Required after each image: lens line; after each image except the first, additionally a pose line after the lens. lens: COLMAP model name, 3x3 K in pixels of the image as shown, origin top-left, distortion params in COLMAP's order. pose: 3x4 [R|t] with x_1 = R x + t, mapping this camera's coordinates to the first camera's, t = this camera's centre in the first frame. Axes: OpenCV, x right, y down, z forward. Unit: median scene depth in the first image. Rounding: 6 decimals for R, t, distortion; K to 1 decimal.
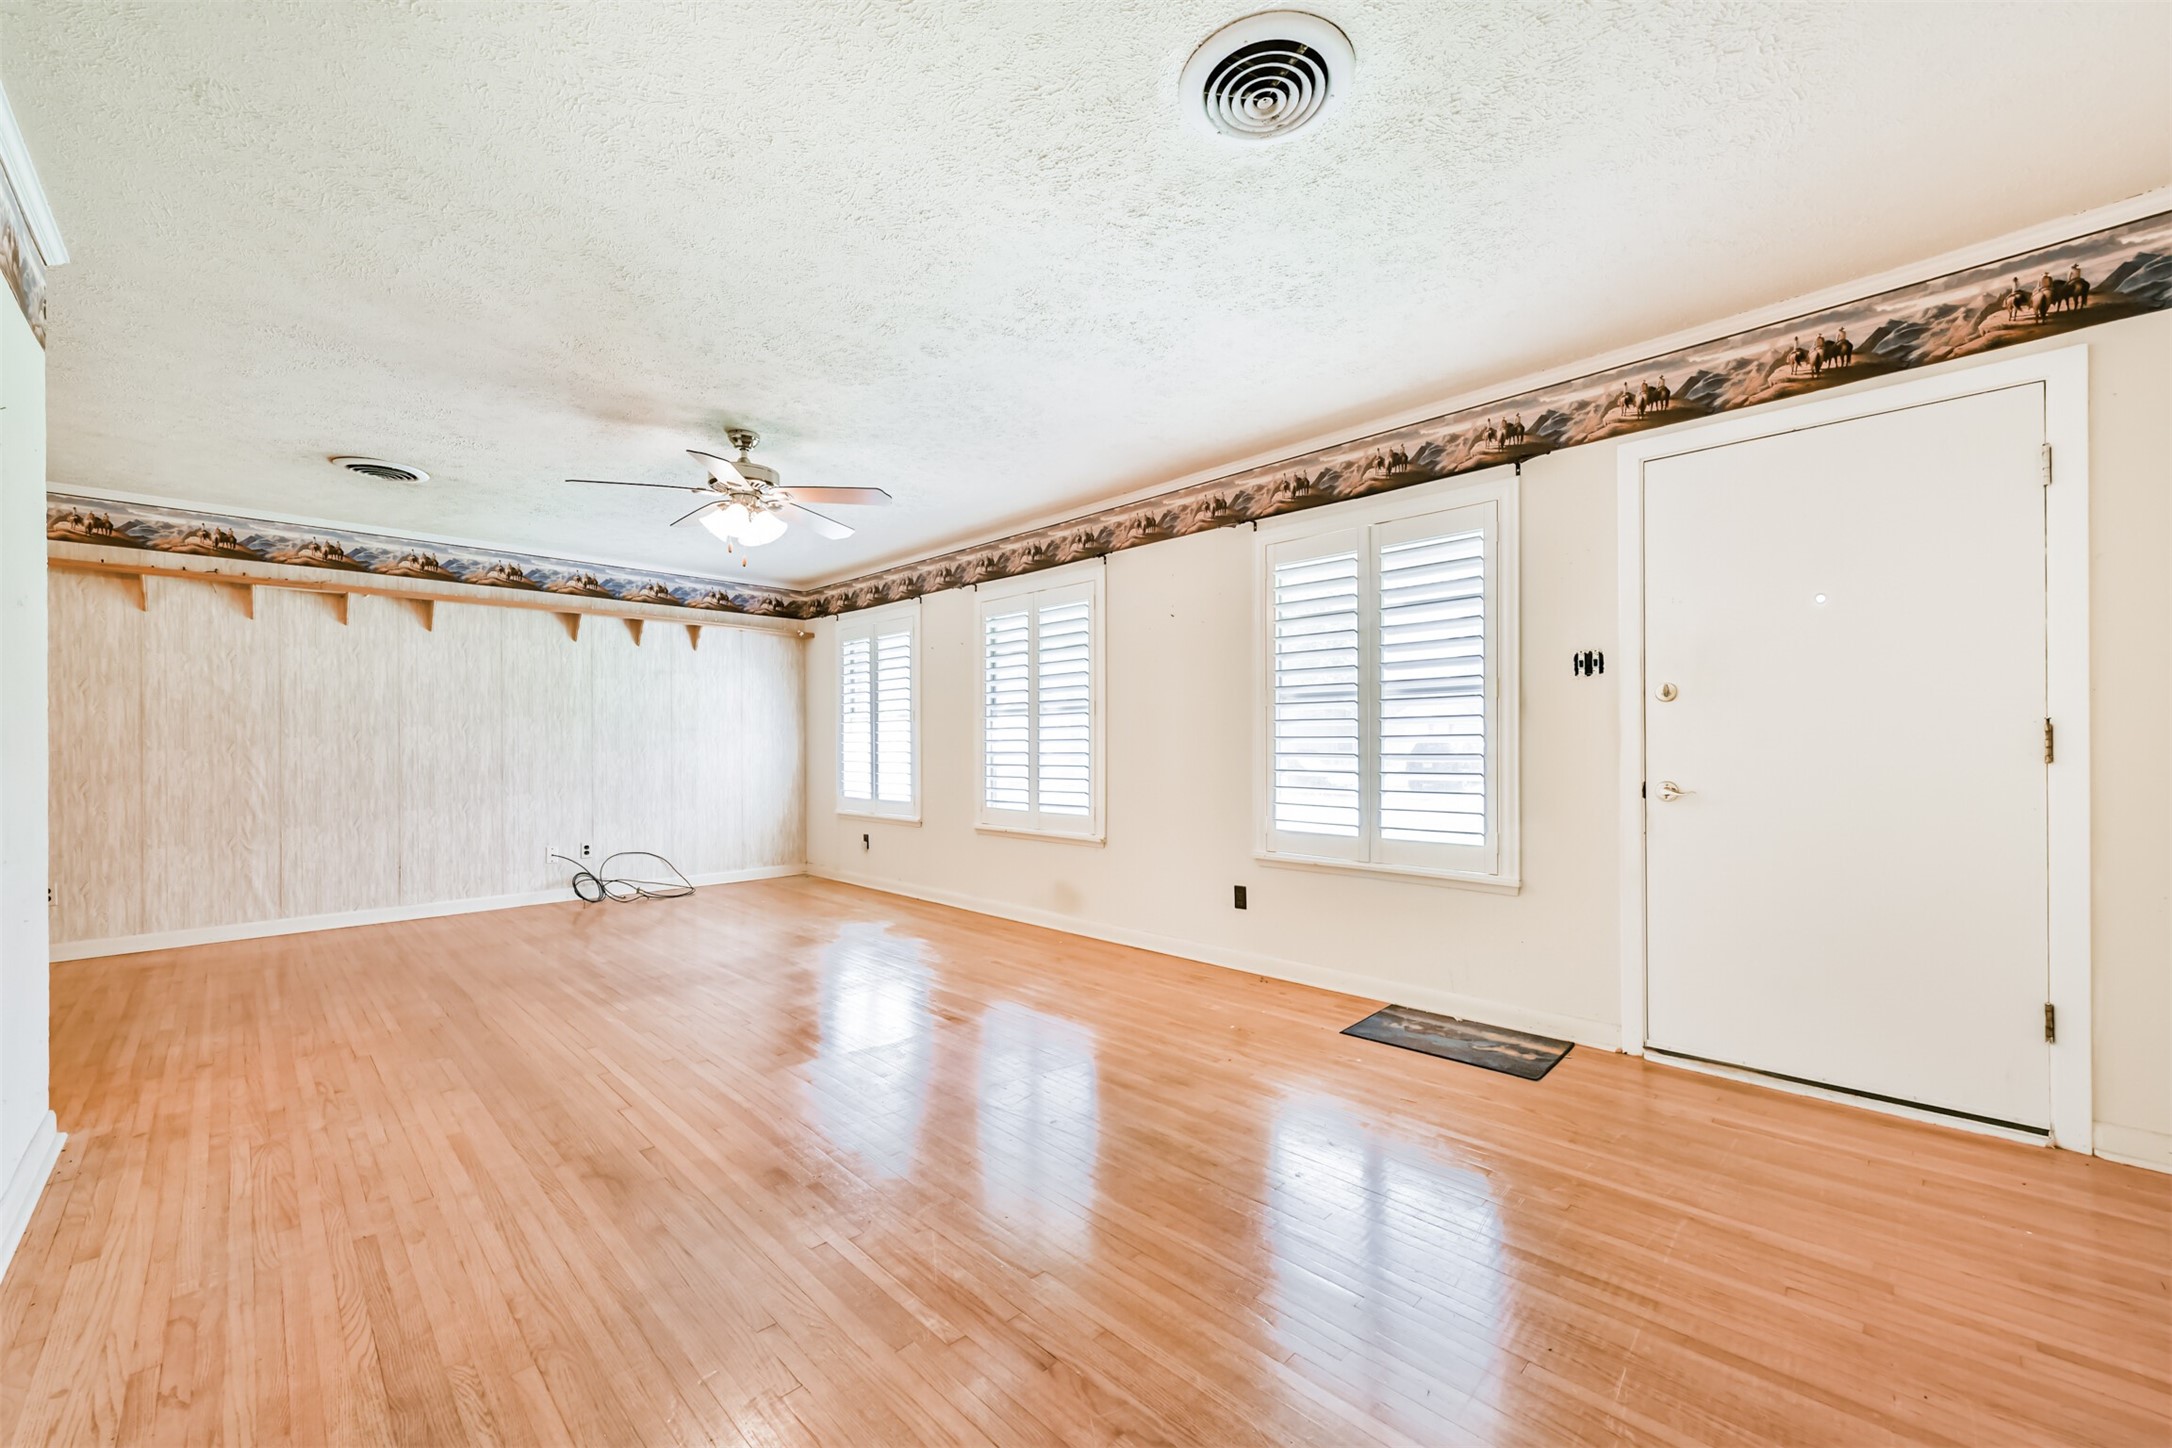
lens RADIAL K [[851.3, 0, 1066.6], [0, 851.3, 742.3], [0, 0, 1]] dist [0.004590, -0.000103]
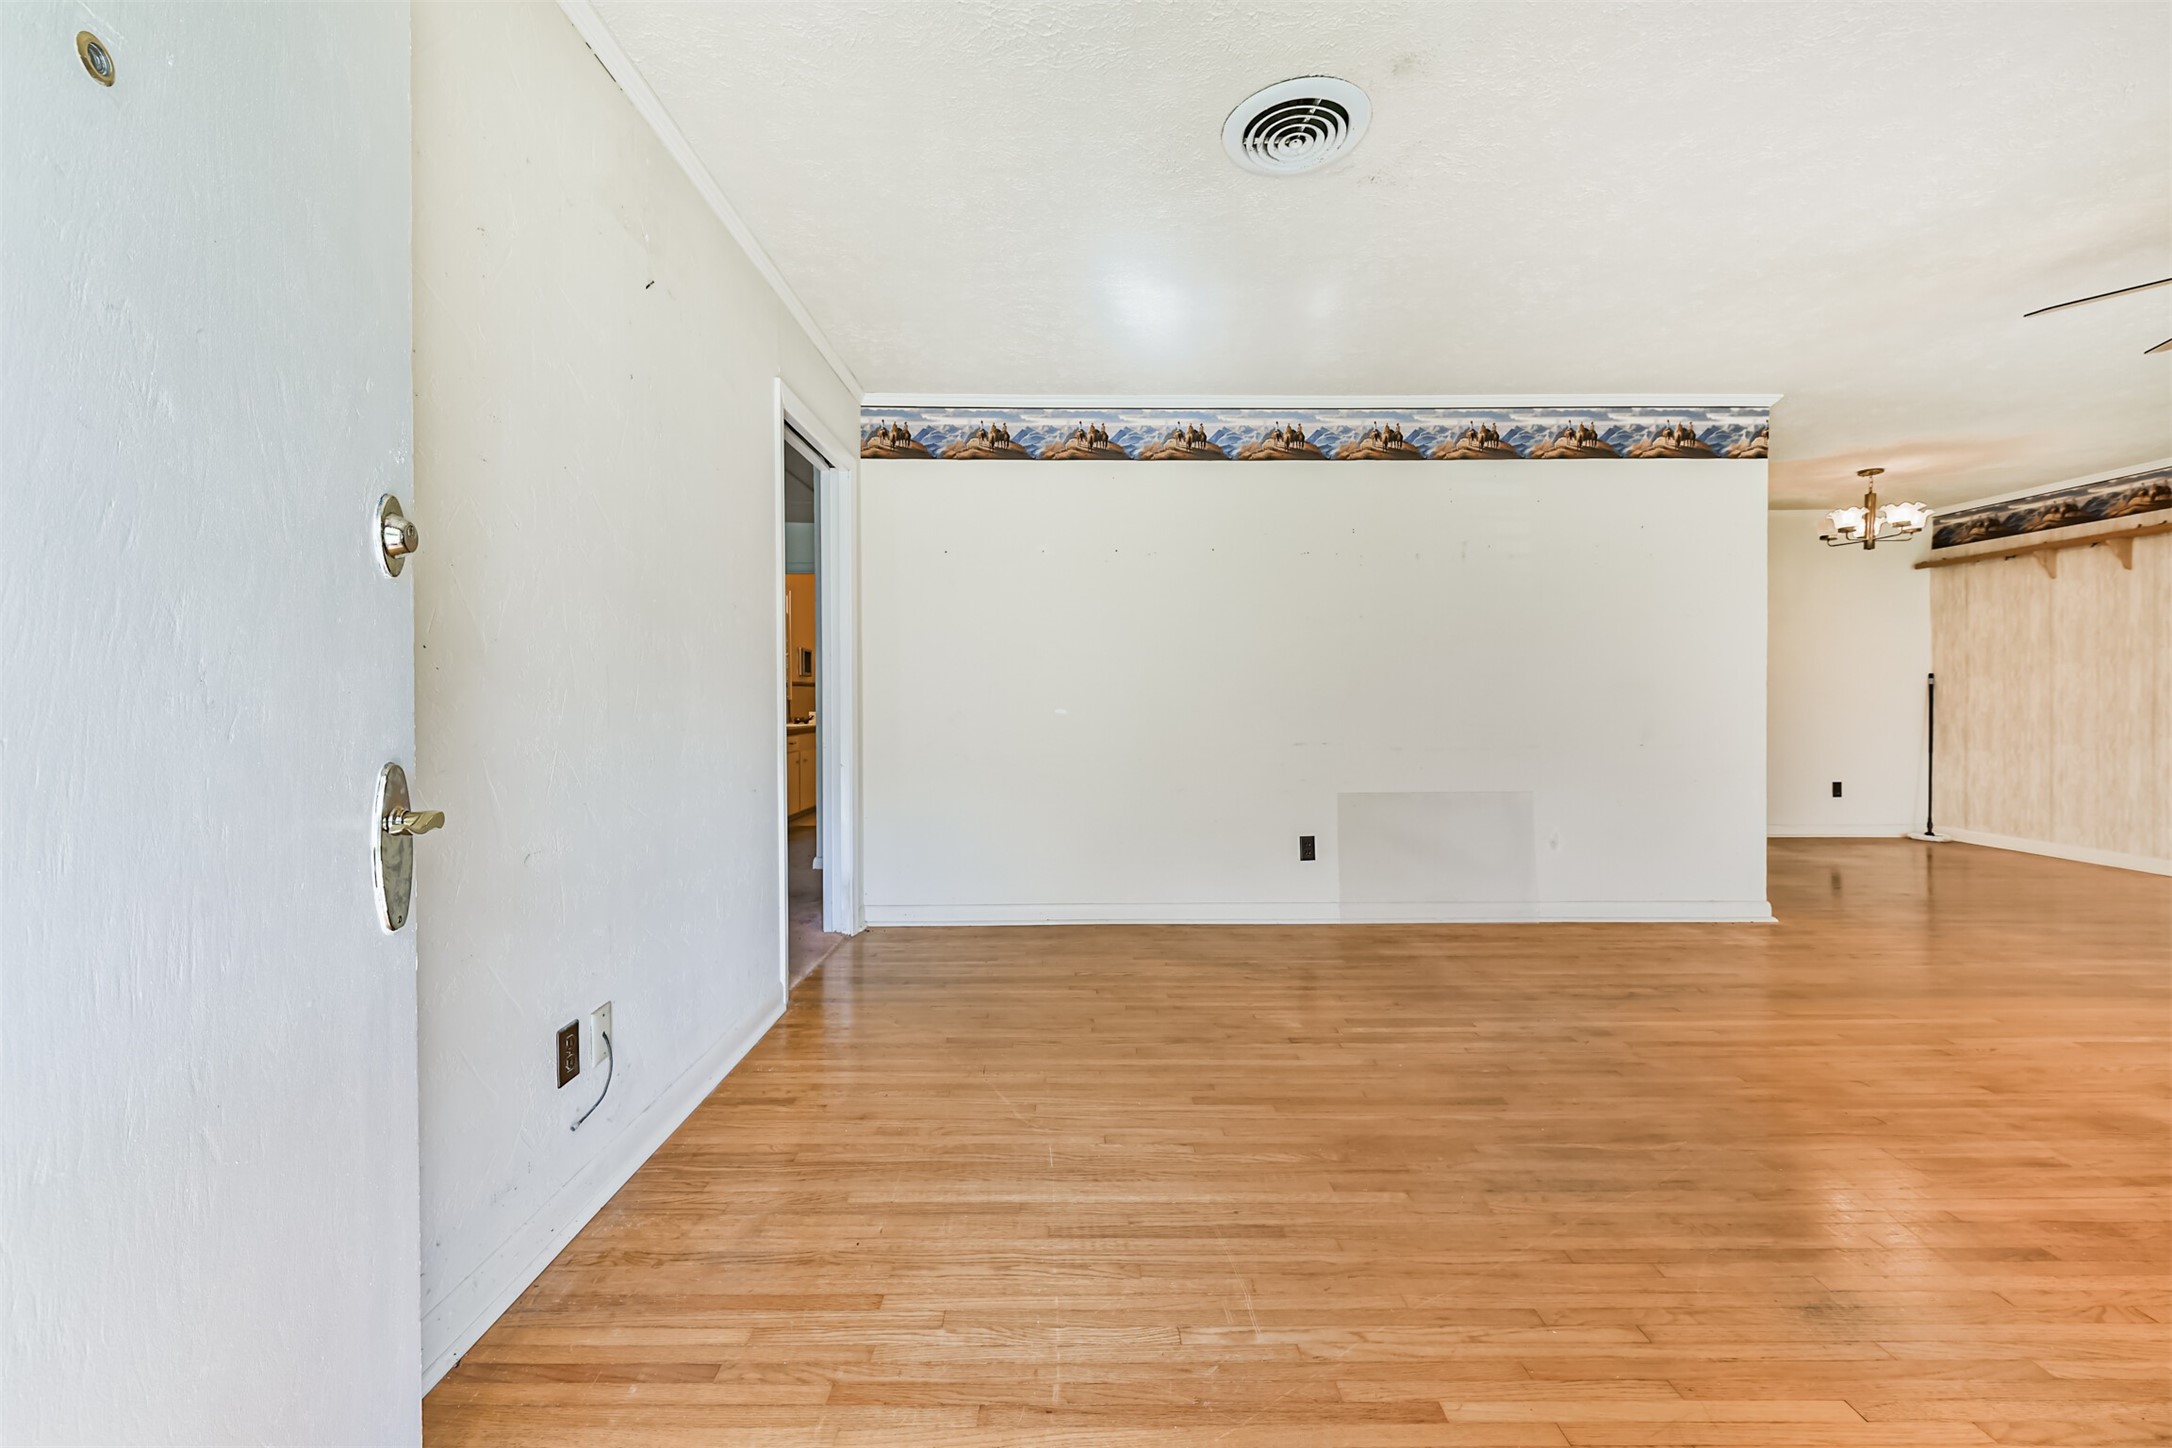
lens RADIAL K [[851.3, 0, 1092.1], [0, 851.3, 692.0], [0, 0, 1]] dist [0.004590, -0.000103]
pose [[-0.694861, 0.002848, -0.719138, 0.482266], [0.009813, 0.999937, -0.005522, 0.002600], [0.719077, -0.010894, -0.694845, 0.599517]]
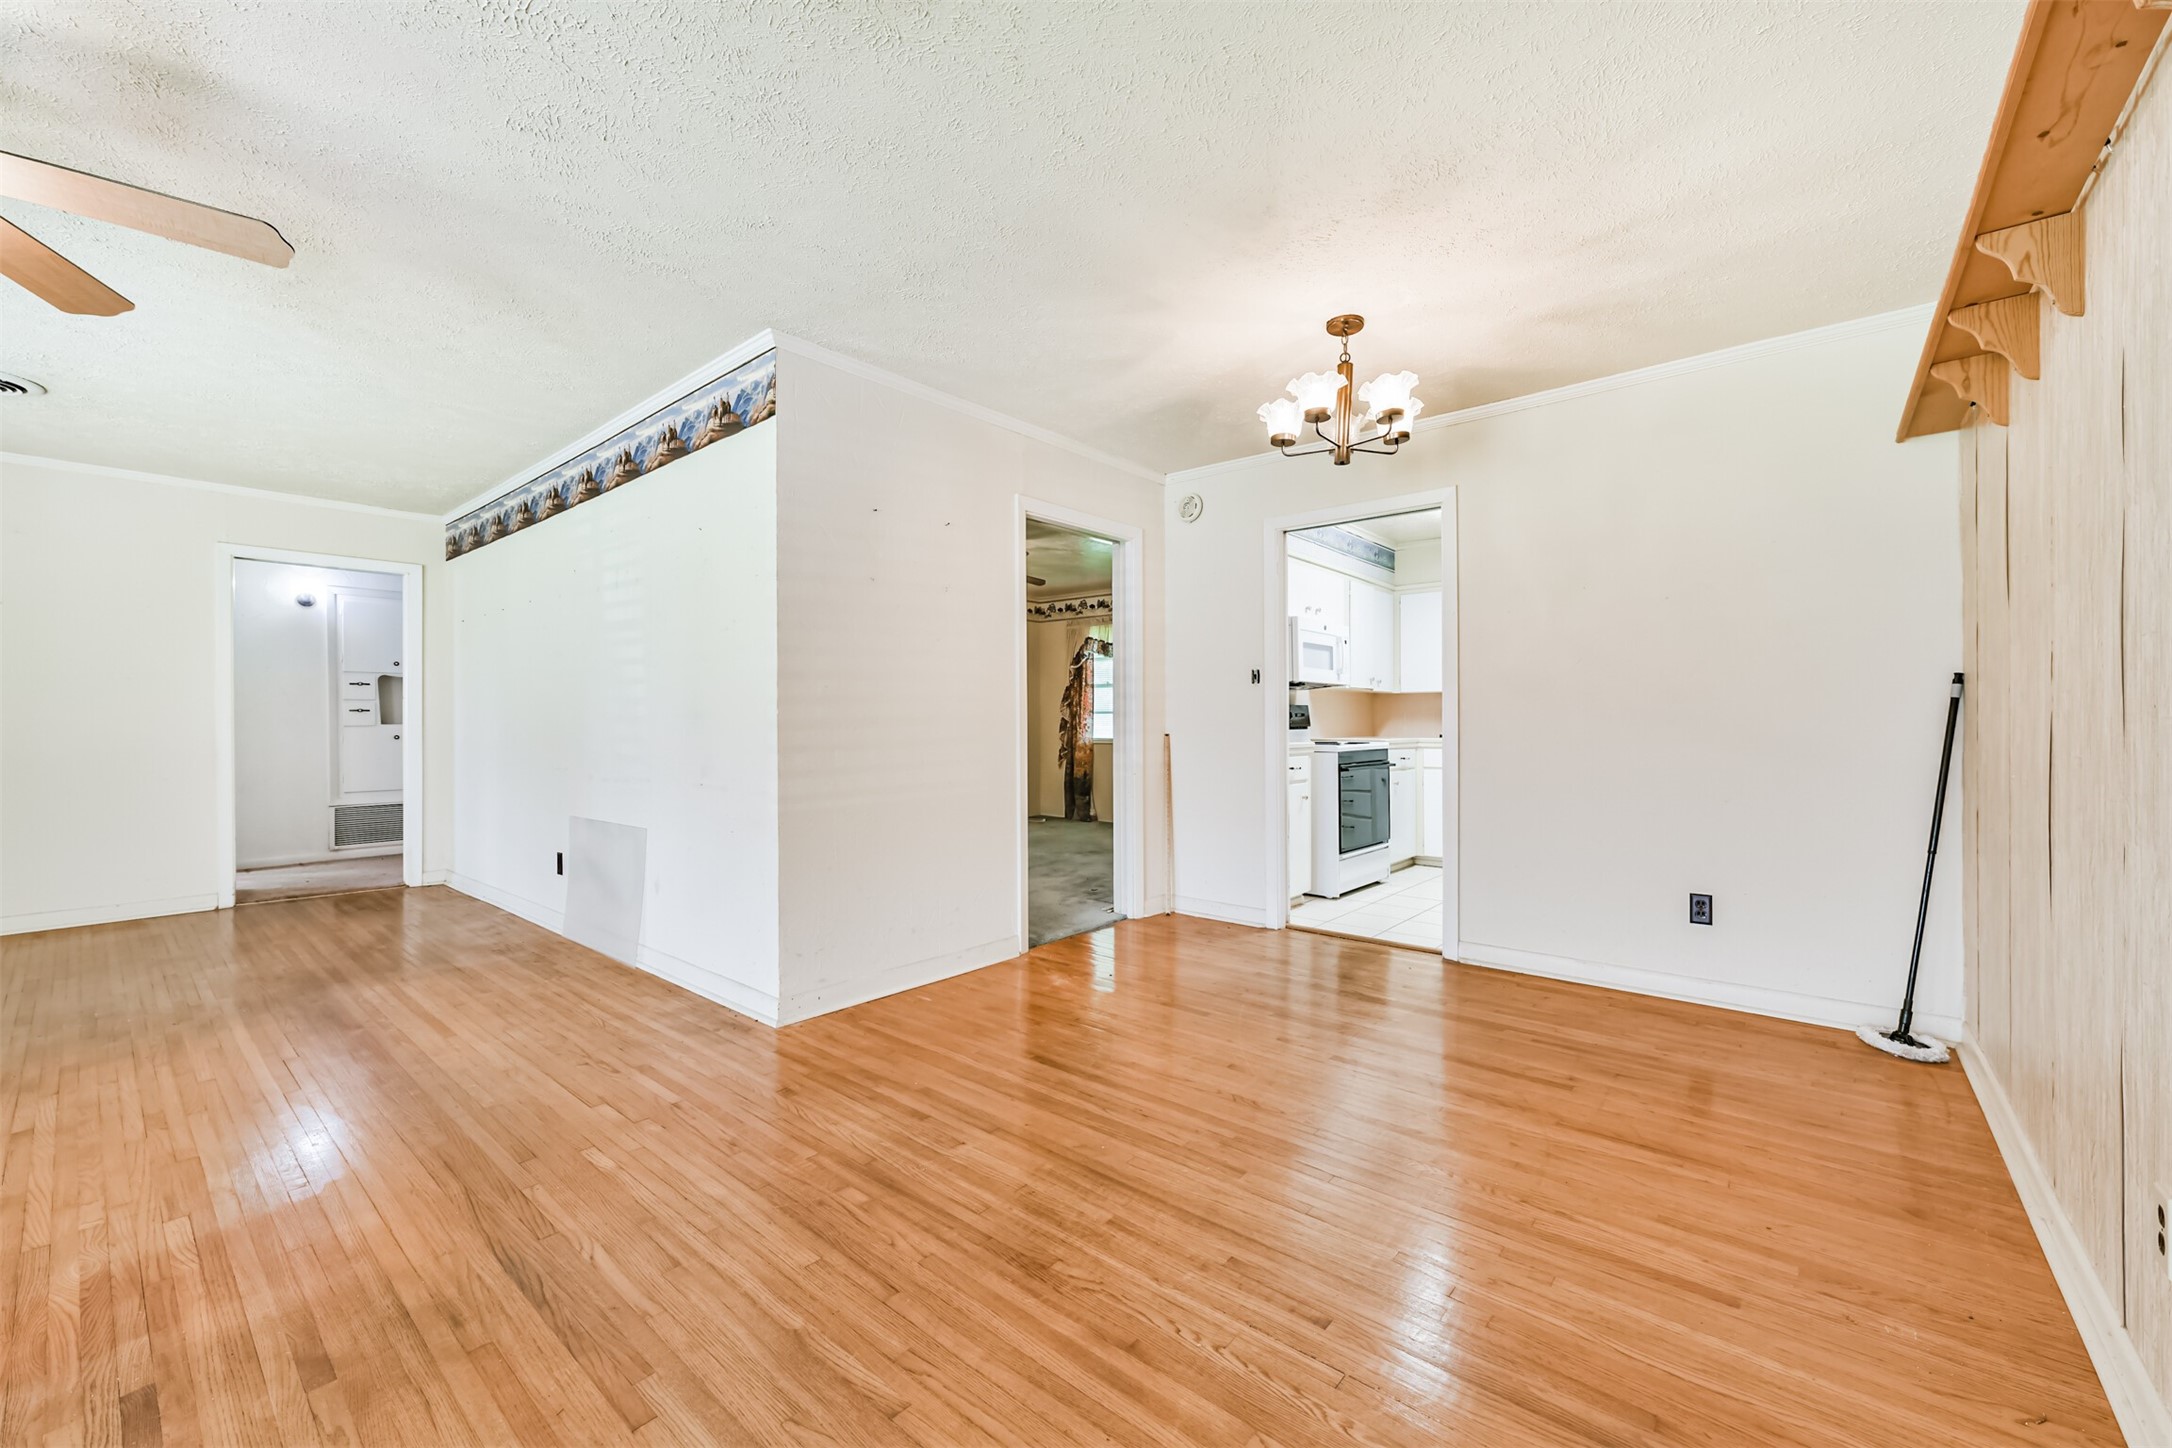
lens RADIAL K [[851.3, 0, 1064.5], [0, 851.3, 714.8], [0, 0, 1]] dist [0.004590, -0.000103]
pose [[-0.996452, 0.009301, -0.083650, -0.745388], [0.010165, 0.999899, -0.009903, 0.006934], [0.083550, -0.010718, -0.996446, 1.146363]]
